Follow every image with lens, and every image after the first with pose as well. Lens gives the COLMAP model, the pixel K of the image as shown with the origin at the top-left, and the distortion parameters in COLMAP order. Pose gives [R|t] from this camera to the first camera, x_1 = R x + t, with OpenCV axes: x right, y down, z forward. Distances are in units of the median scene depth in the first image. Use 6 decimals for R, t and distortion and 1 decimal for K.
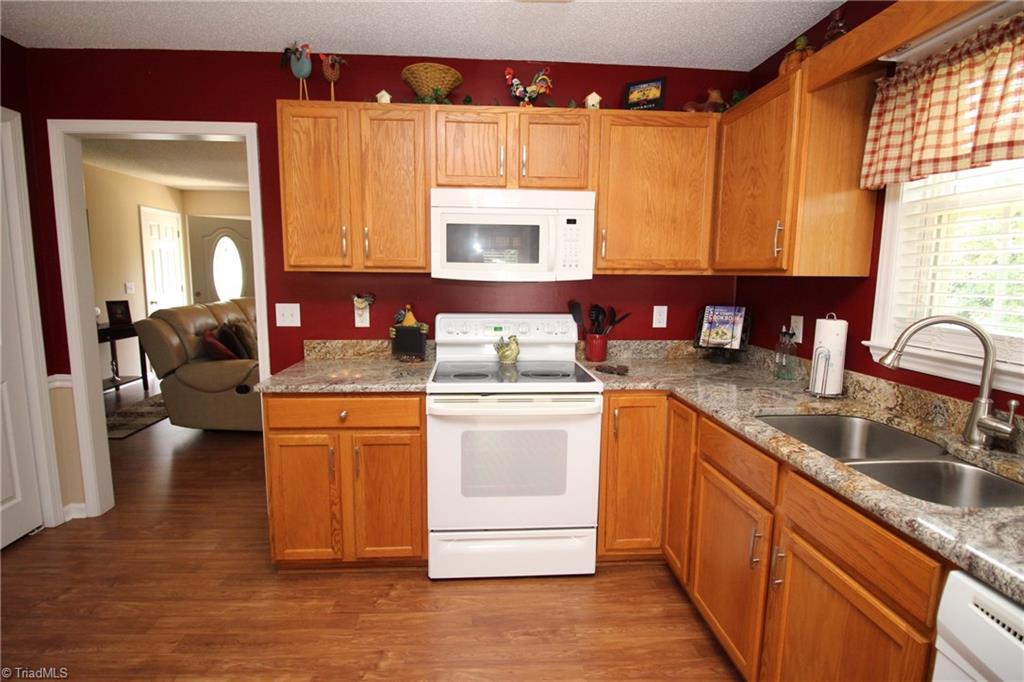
lens RADIAL K [[483.2, 0, 508.5], [0, 483.2, 335.8], [0, 0, 1]] dist [-0.009428, -0.007225]
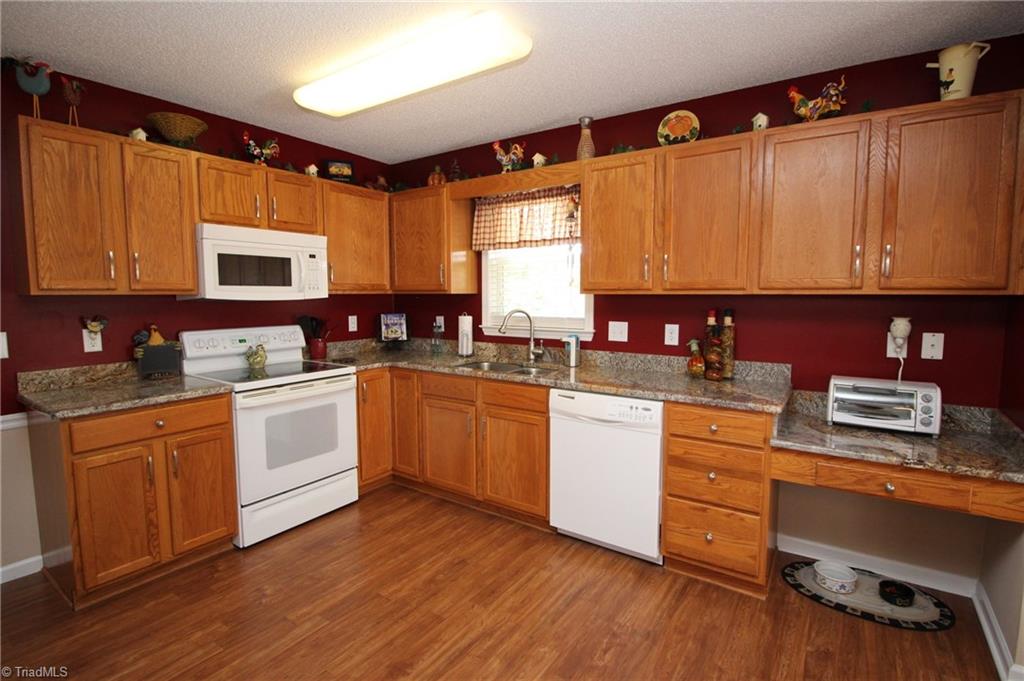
lens RADIAL K [[483.2, 0, 511.1], [0, 483.2, 339.8], [0, 0, 1]] dist [-0.009428, -0.007225]
pose [[0.616208, -0.085012, 0.782982, -0.639813], [0.107392, 0.993941, 0.023399, 0.030932], [-0.780227, 0.069667, 0.621605, -0.297811]]
